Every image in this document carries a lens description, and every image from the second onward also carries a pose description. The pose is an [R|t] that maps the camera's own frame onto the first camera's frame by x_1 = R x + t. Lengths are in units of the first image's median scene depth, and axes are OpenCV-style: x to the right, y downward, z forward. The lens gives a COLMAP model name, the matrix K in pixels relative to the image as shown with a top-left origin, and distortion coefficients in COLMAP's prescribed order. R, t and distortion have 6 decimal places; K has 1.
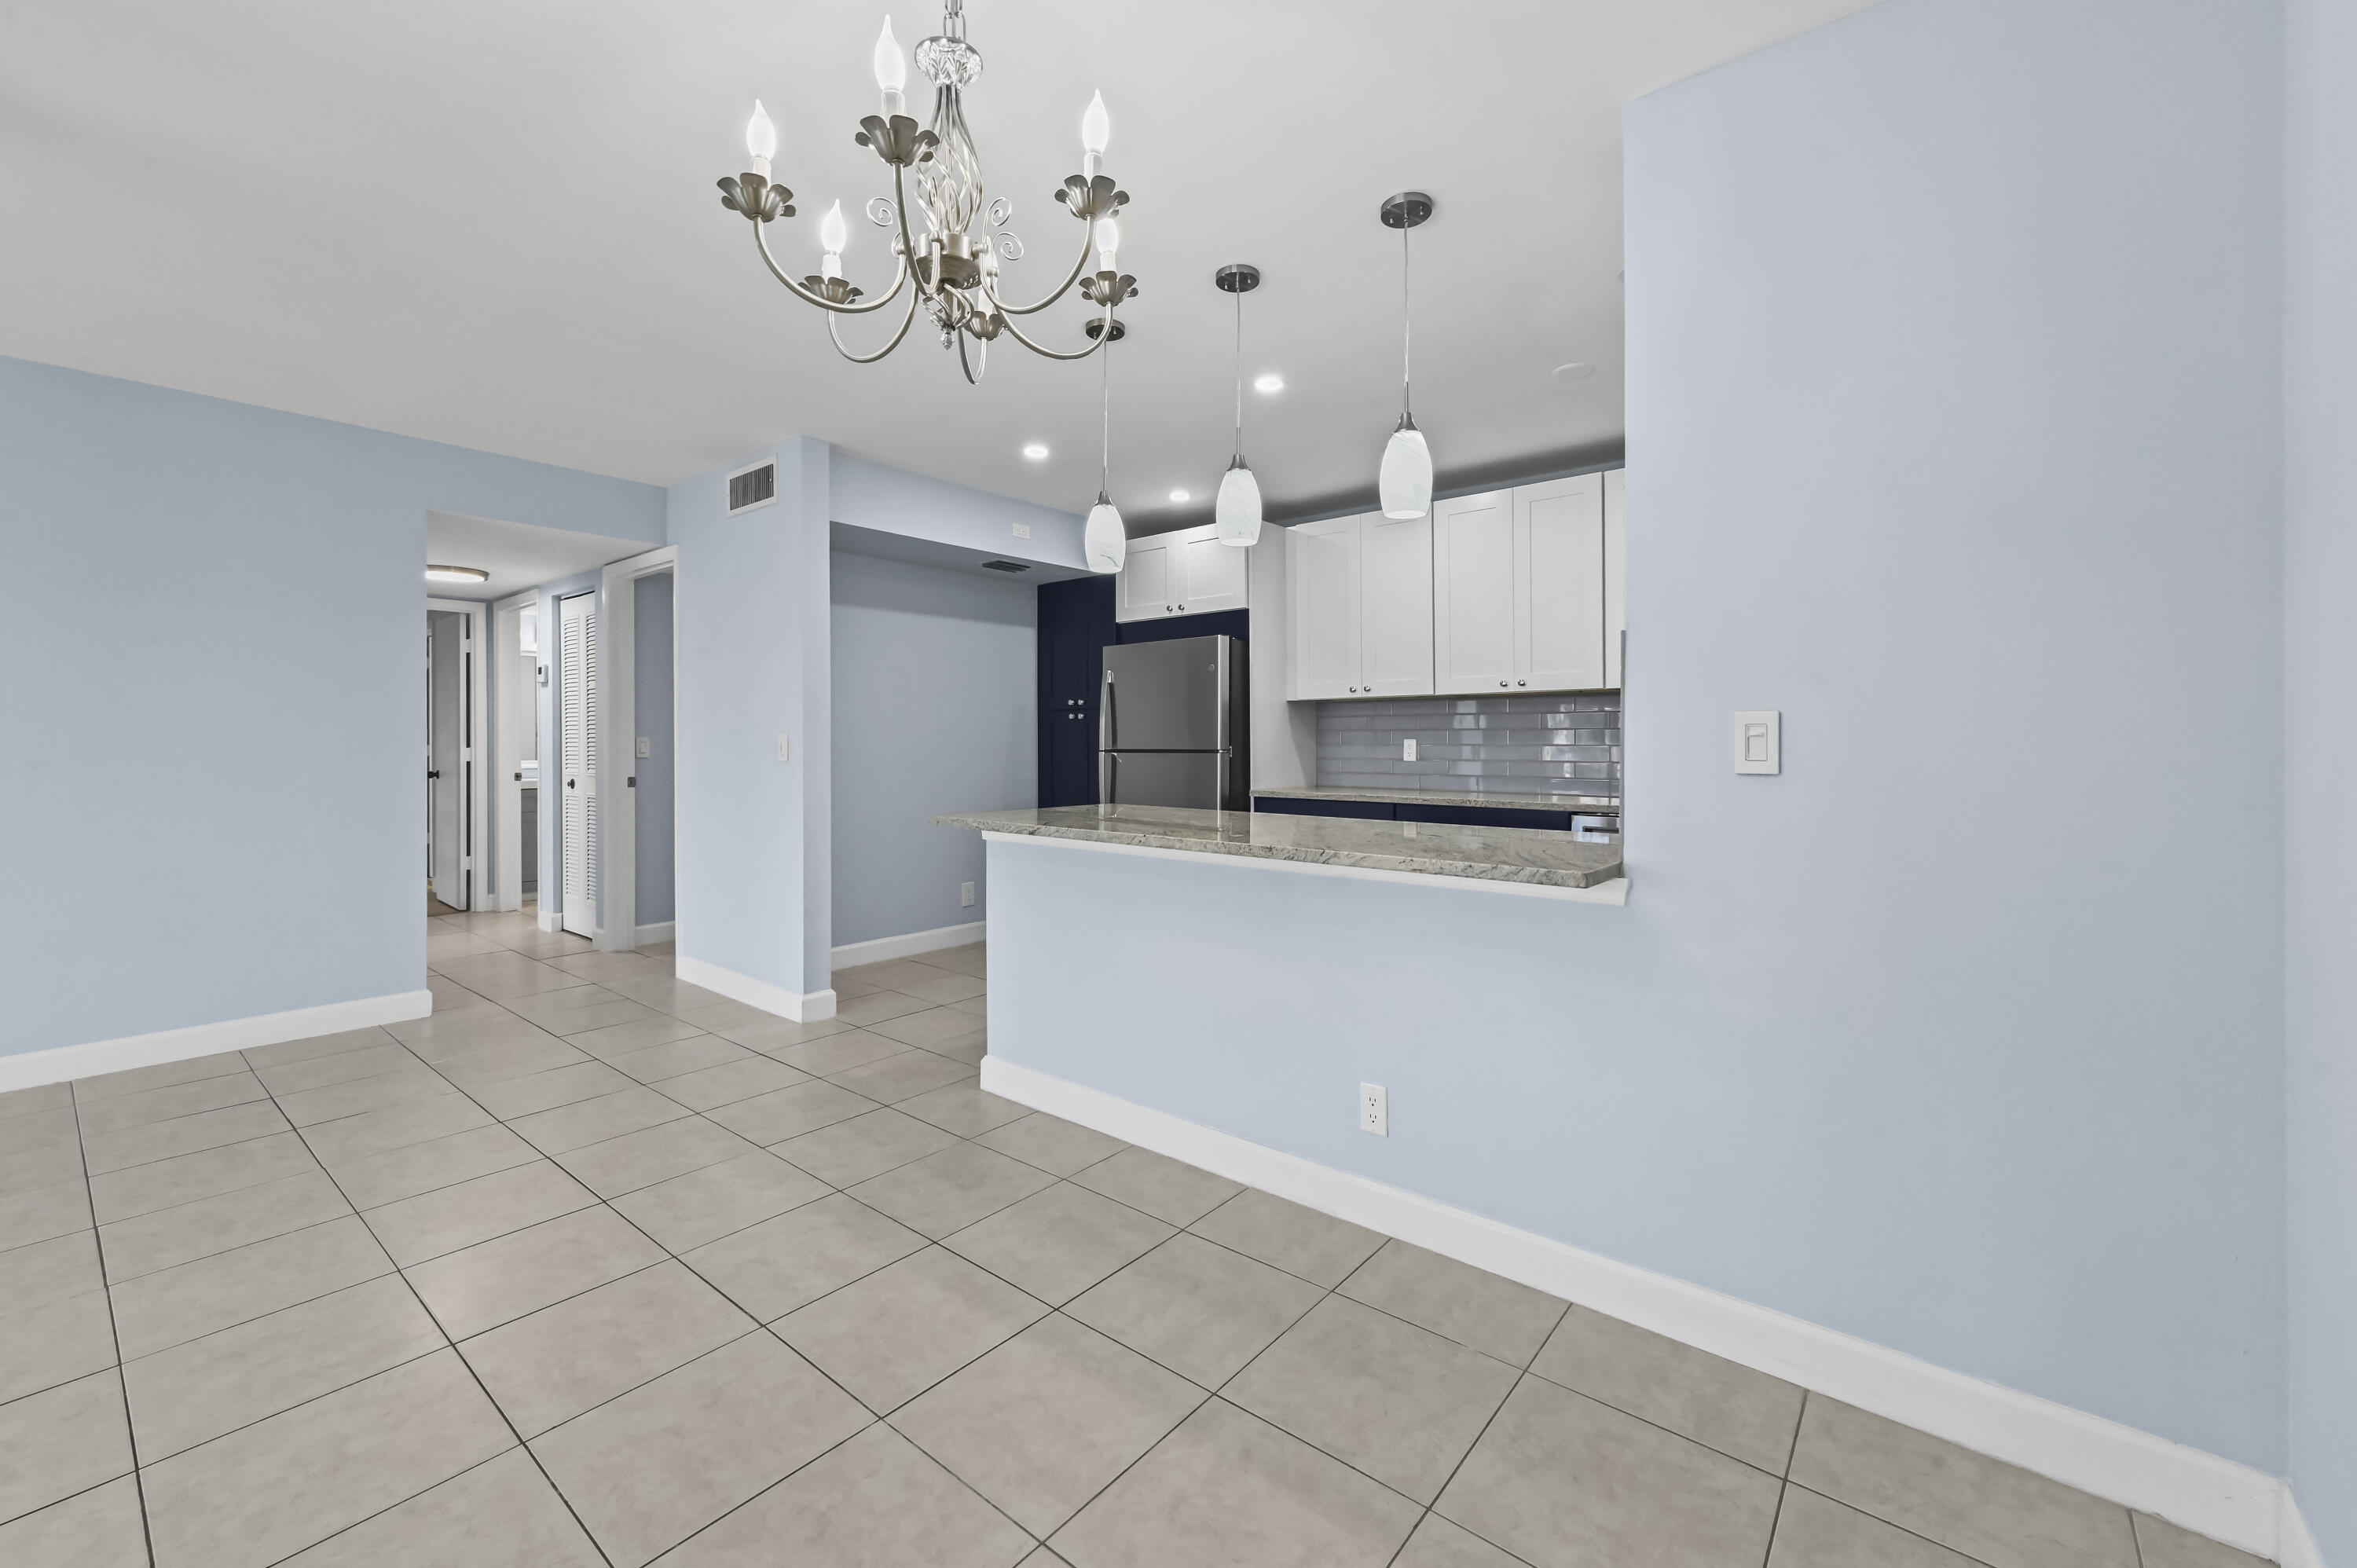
lens RADIAL K [[949.8, 0, 1160.2], [0, 949.8, 741.3], [0, 0, 1]] dist [0.006332, -0.000965]
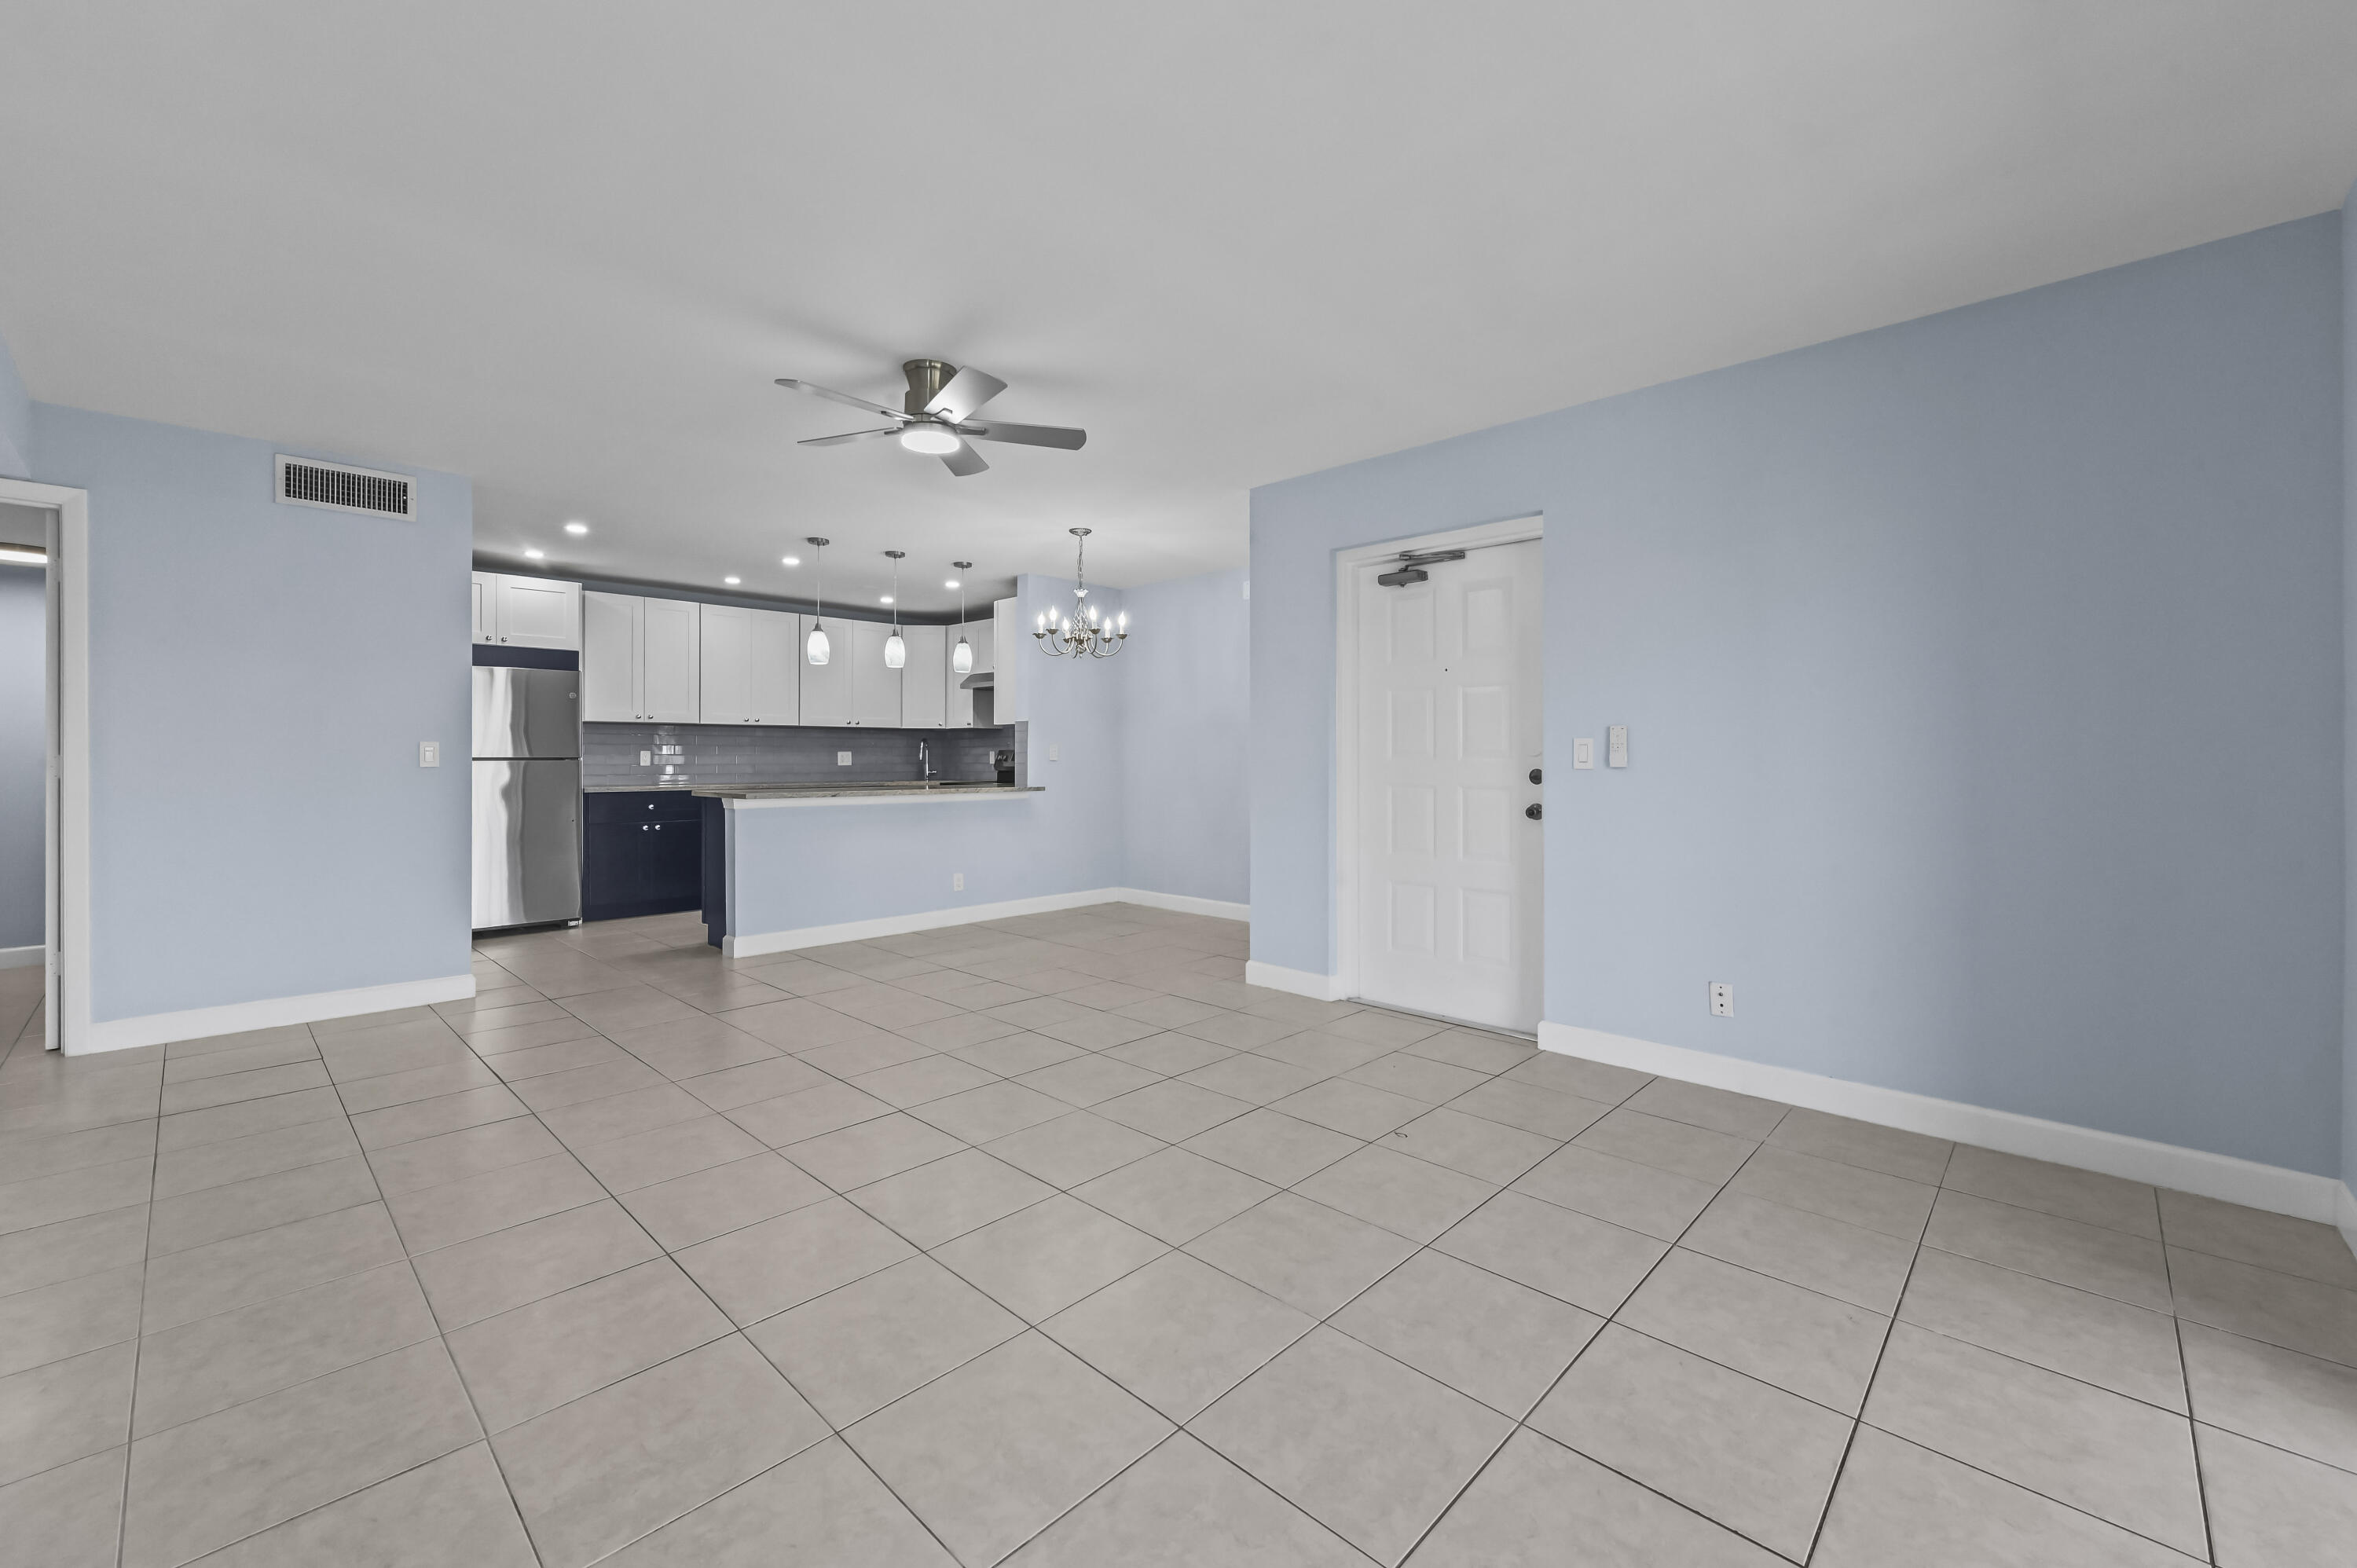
lens RADIAL K [[949.8, 0, 1181.2], [0, 949.8, 753.8], [0, 0, 1]] dist [0.006332, -0.000965]
pose [[0.067619, 0.005168, 0.997698, -1.205910], [-0.000665, 0.999987, -0.005135, 0.009847], [-0.997711, -0.000316, 0.067621, 0.070795]]
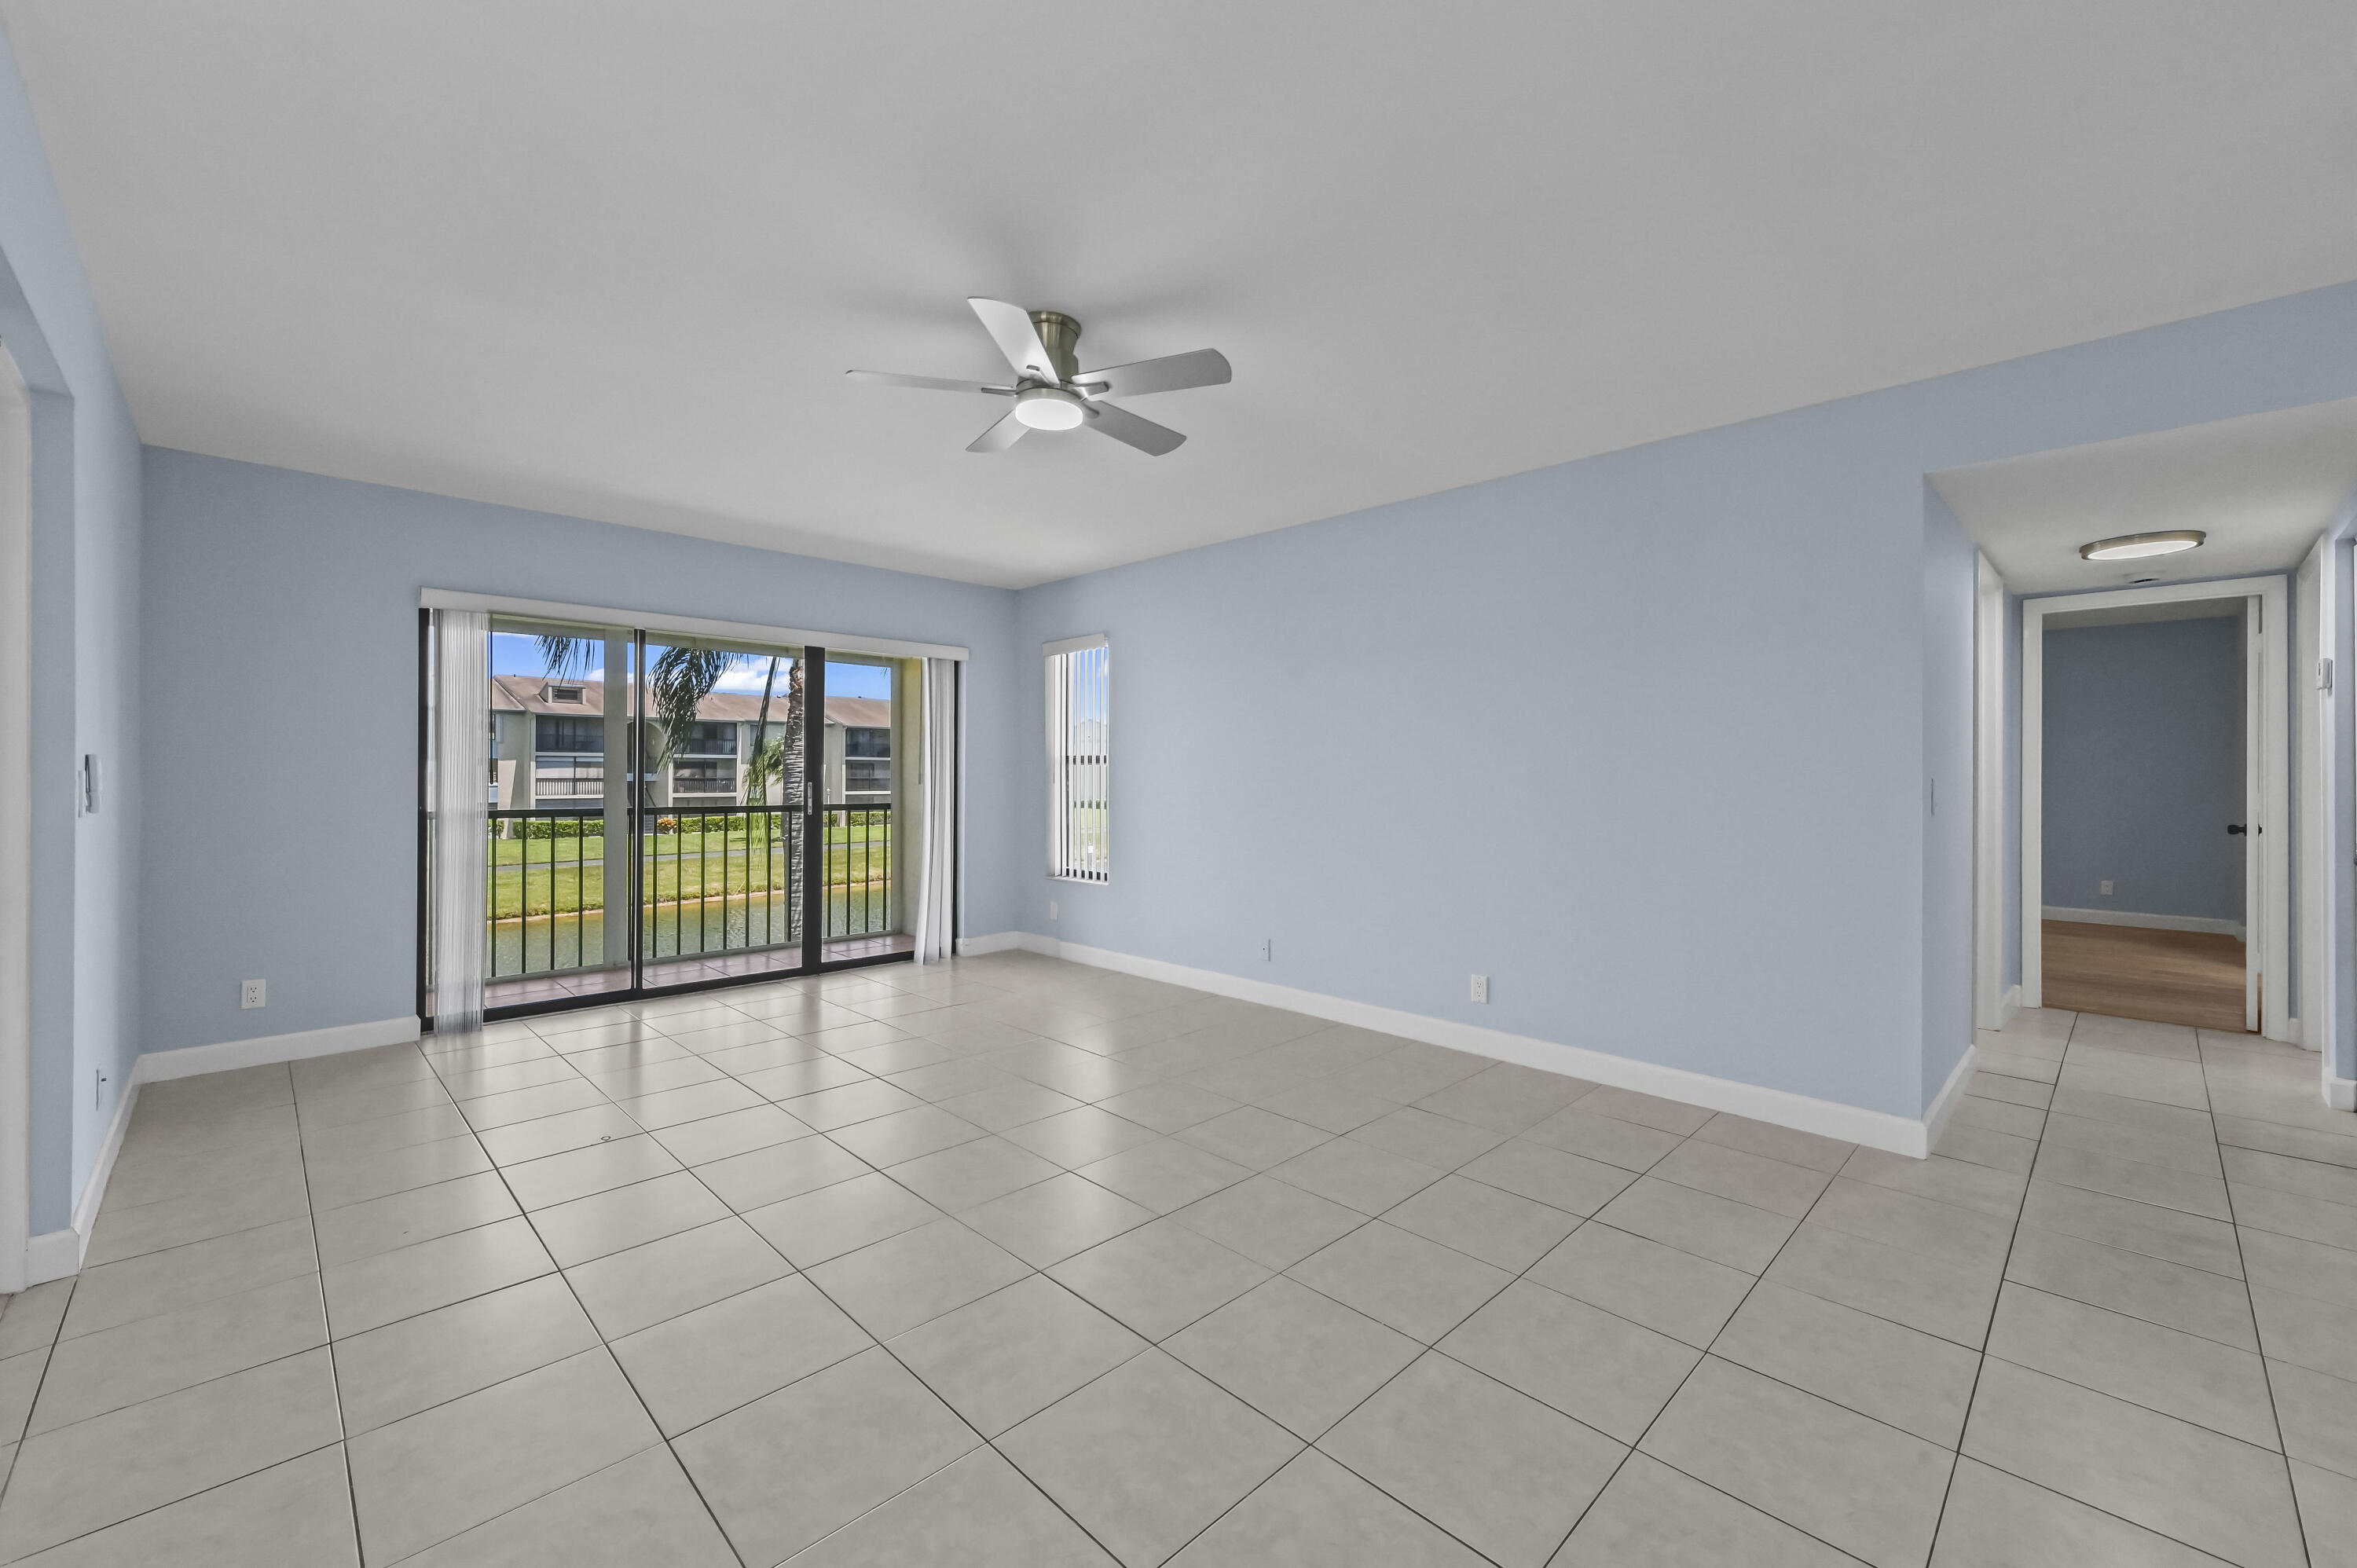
lens RADIAL K [[949.8, 0, 1198.3], [0, 949.8, 767.7], [0, 0, 1]] dist [0.006332, -0.000965]
pose [[-0.069896, -0.003654, -0.997548, 0.009466], [-0.004190, 0.999986, -0.003369, -0.008113], [0.997545, 0.003944, -0.069910, 0.422416]]
